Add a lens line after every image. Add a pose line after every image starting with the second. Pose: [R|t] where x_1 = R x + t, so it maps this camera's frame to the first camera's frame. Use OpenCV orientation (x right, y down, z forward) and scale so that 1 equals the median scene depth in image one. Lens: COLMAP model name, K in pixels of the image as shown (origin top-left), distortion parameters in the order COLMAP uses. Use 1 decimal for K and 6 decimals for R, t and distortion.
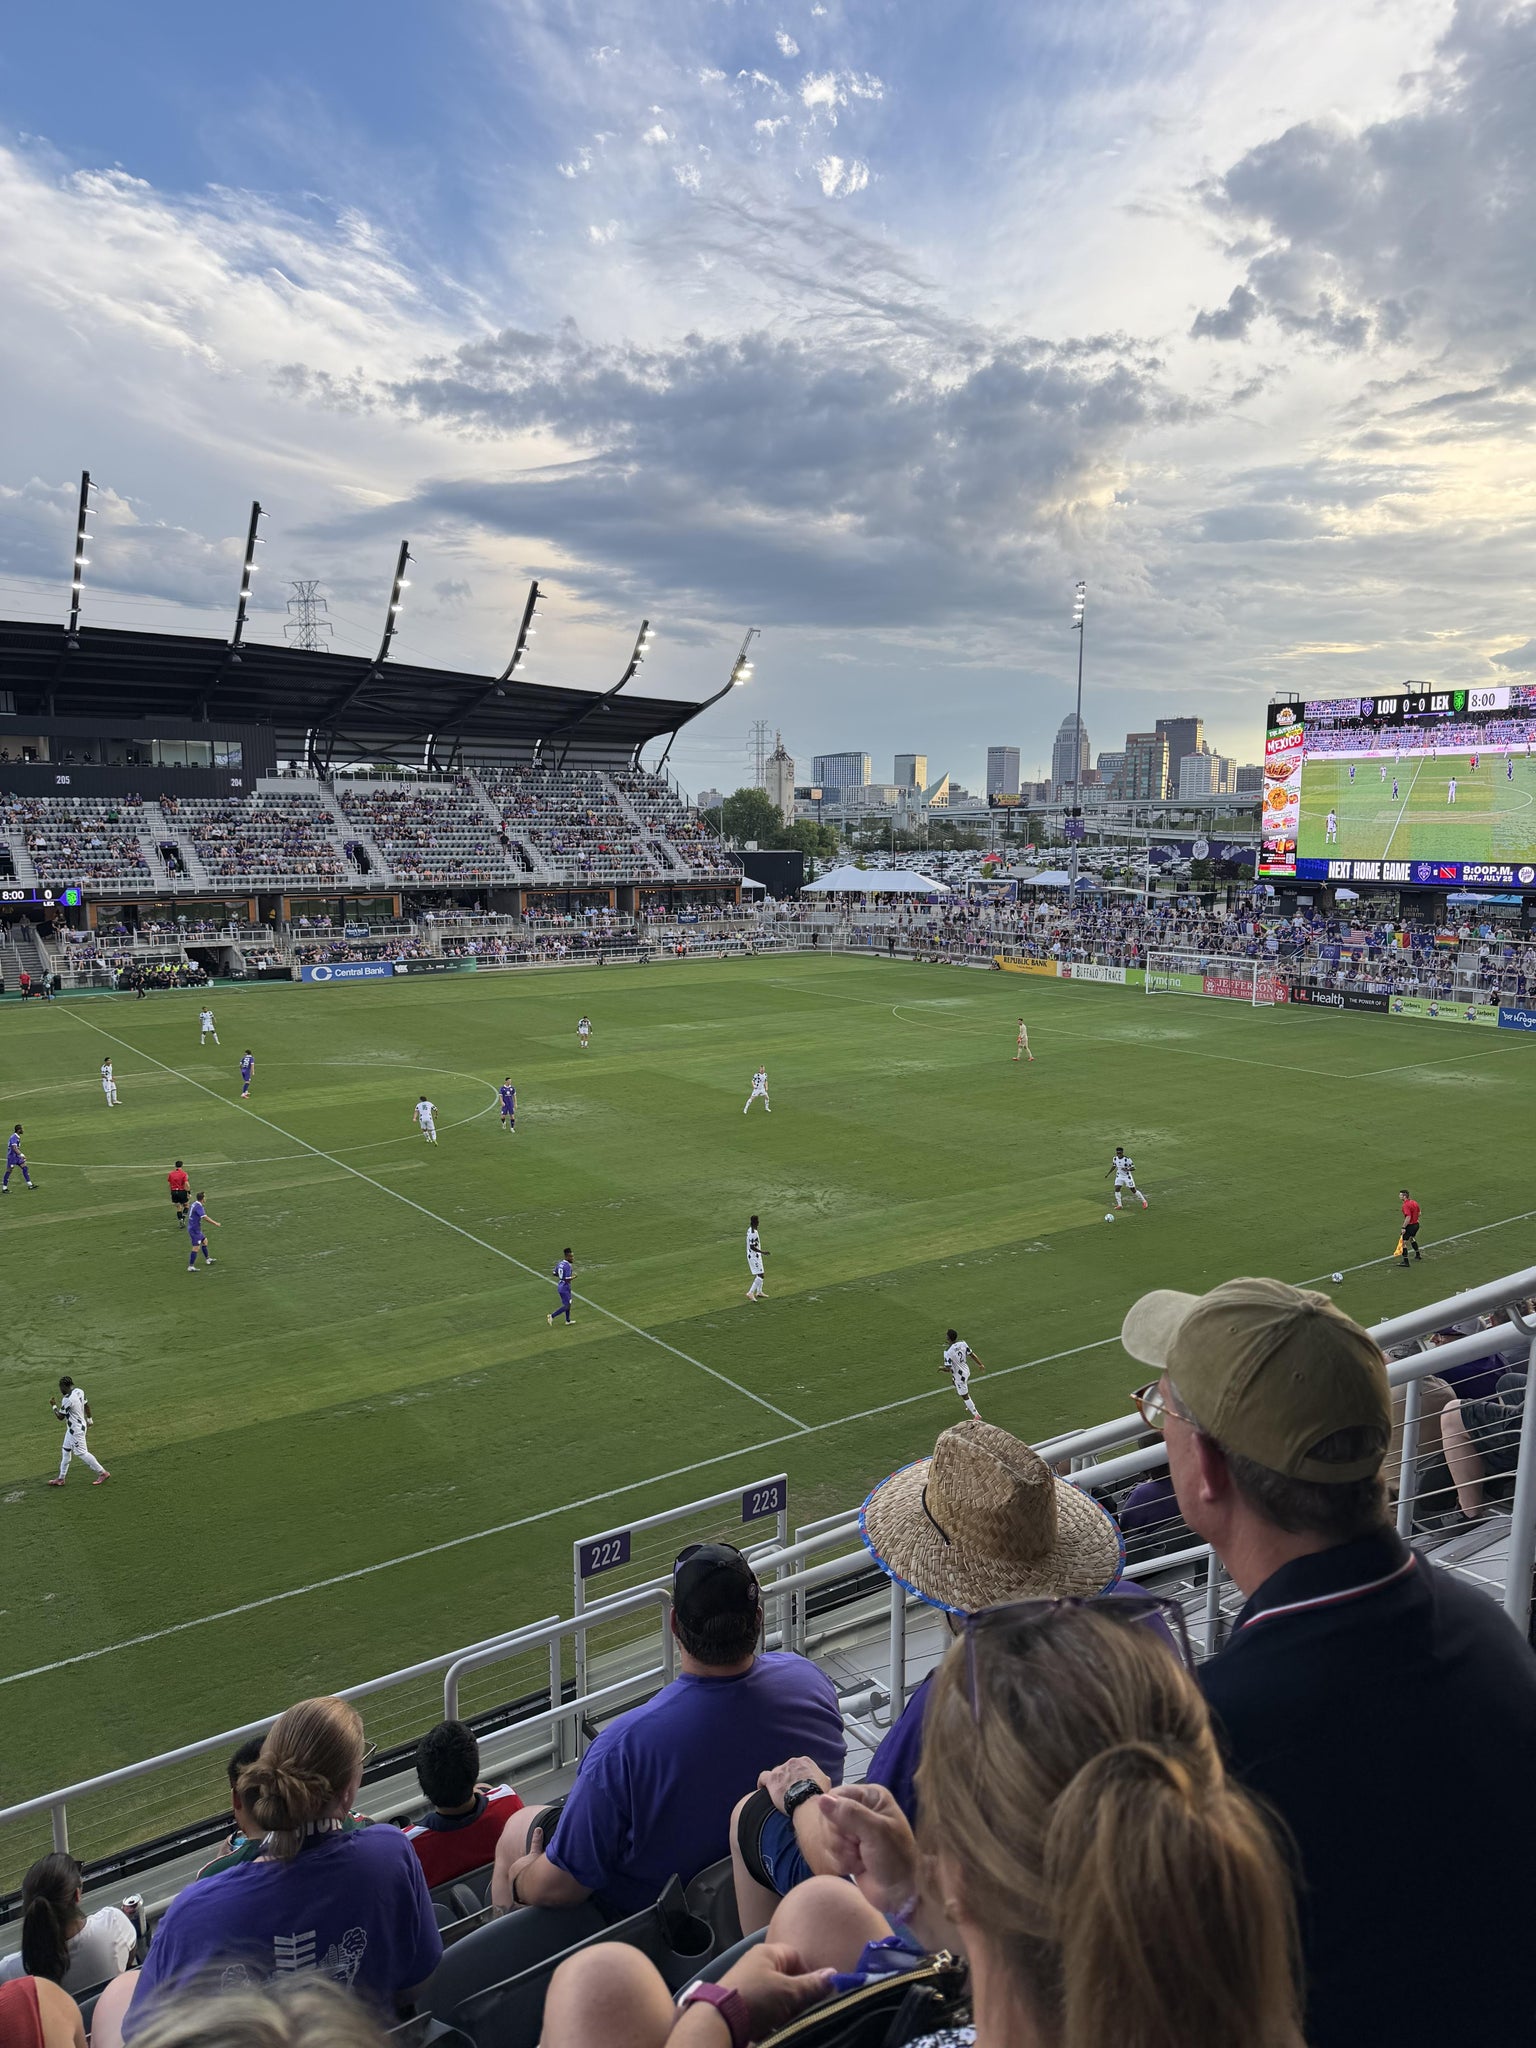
lens RADIAL K [[1479.4, 0, 756.6], [0, 1479.4, 1028.2], [0, 0, 1]] dist [0.053107, -0.004197]
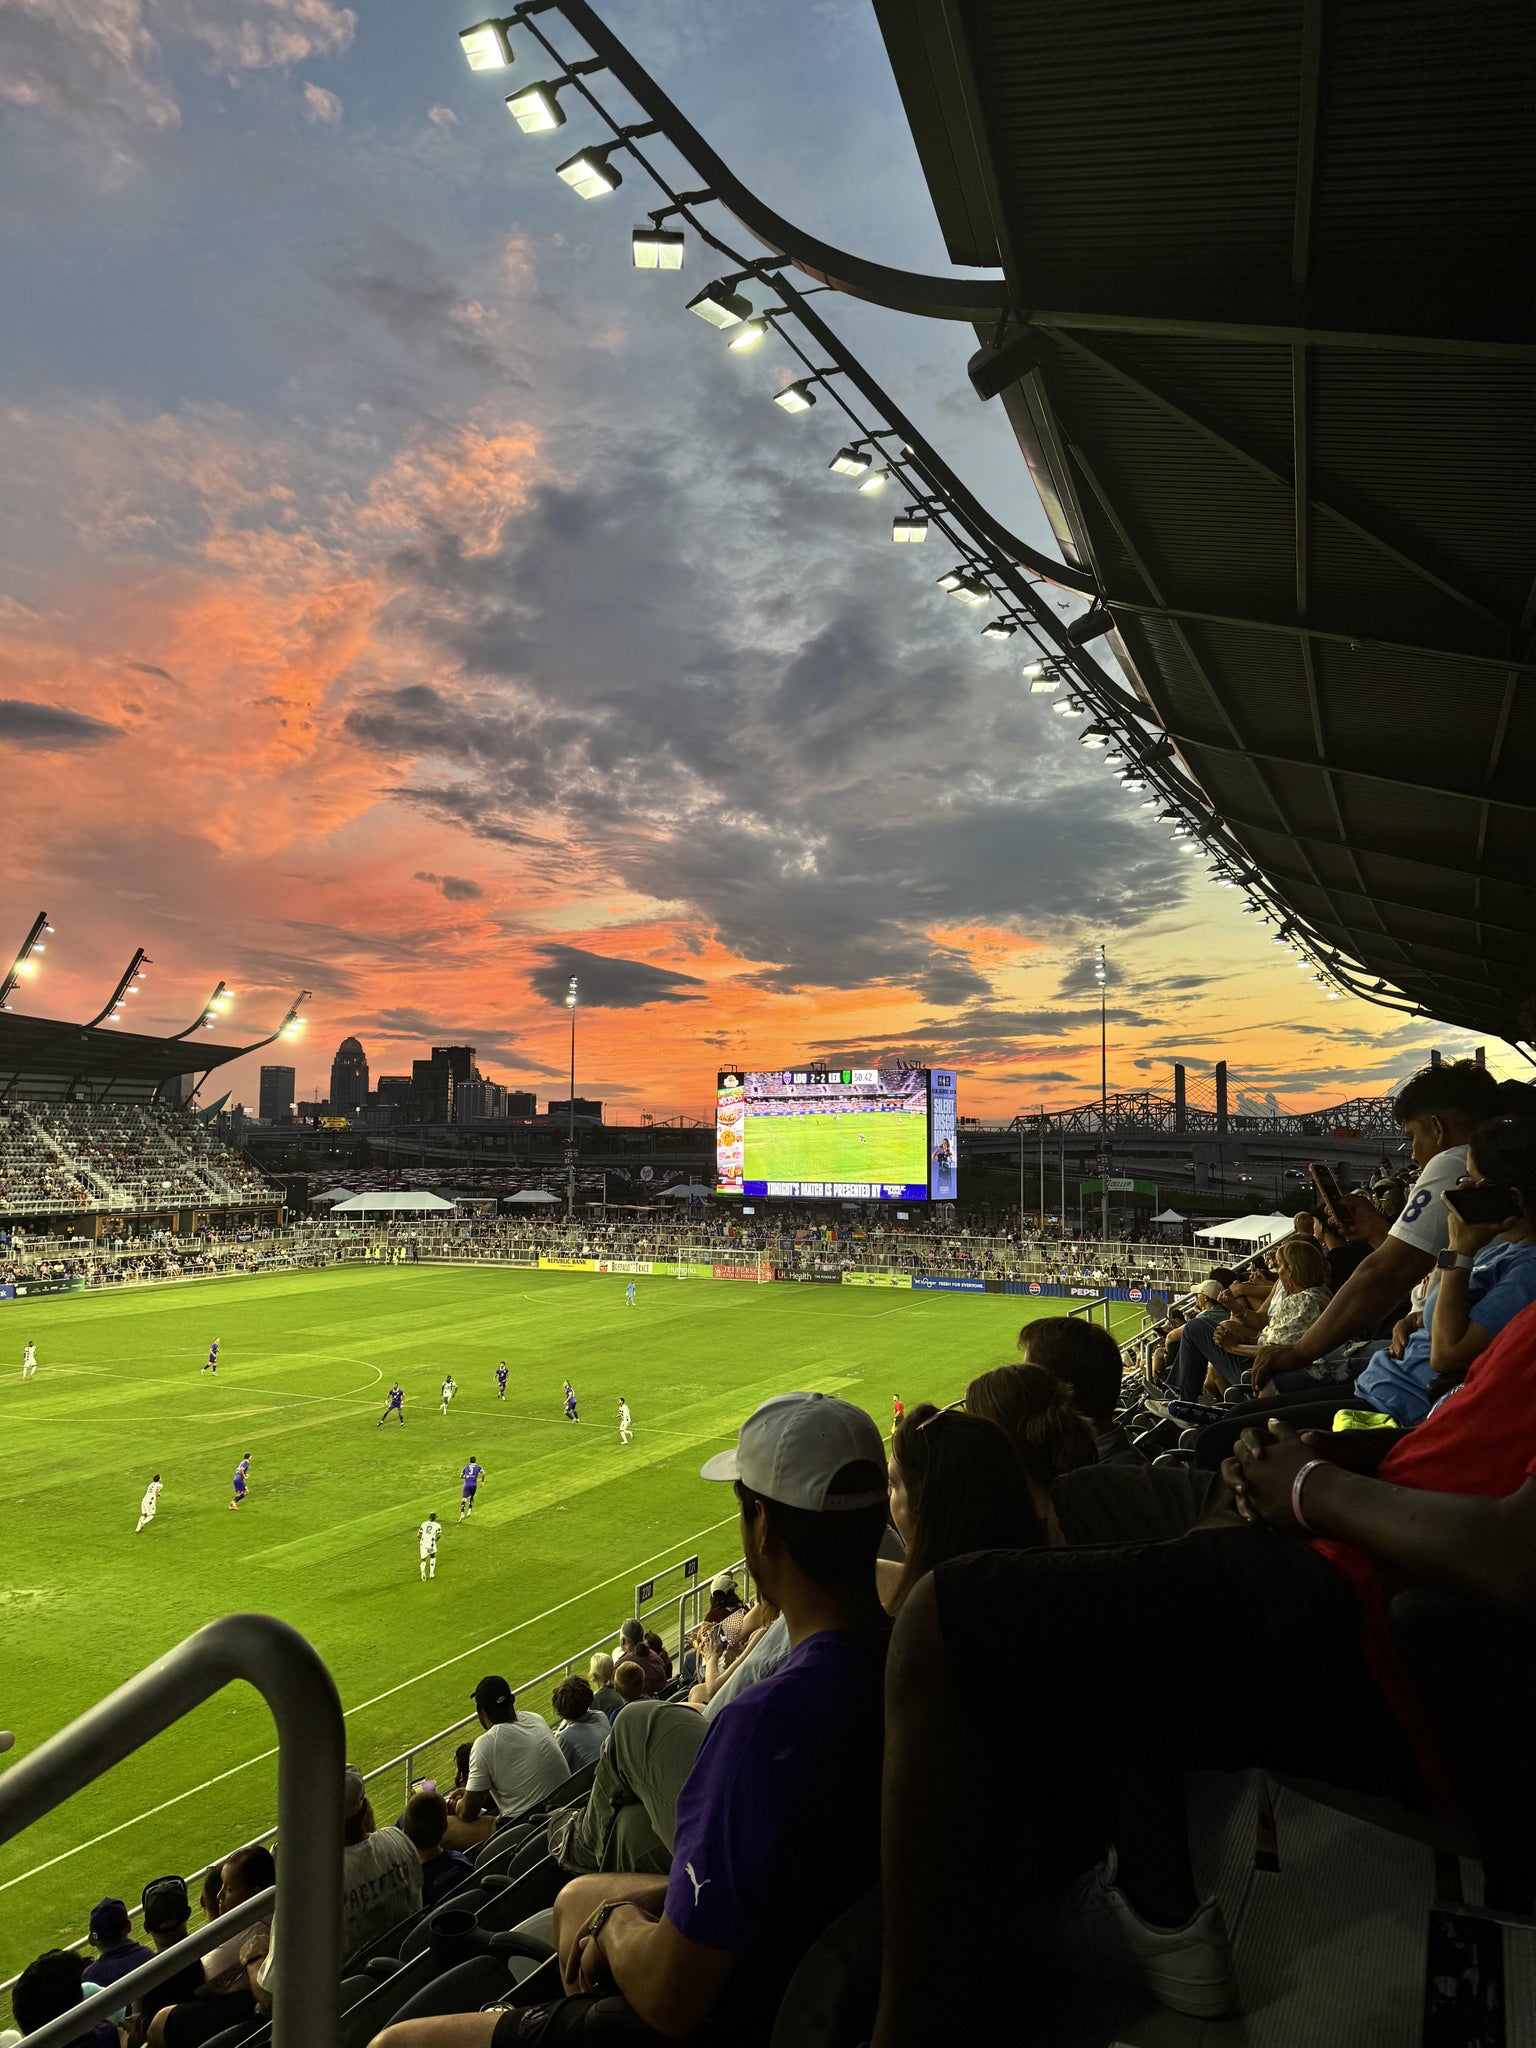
lens RADIAL K [[1479.4, 0, 769.1], [0, 1479.4, 1017.3], [0, 0, 1]] dist [0.053107, -0.004197]
pose [[0.869070, 0.045687, 0.492574, -0.287804], [0.062569, 0.977577, -0.201066, 0.016893], [-0.490716, 0.205560, 0.846725, -0.209904]]
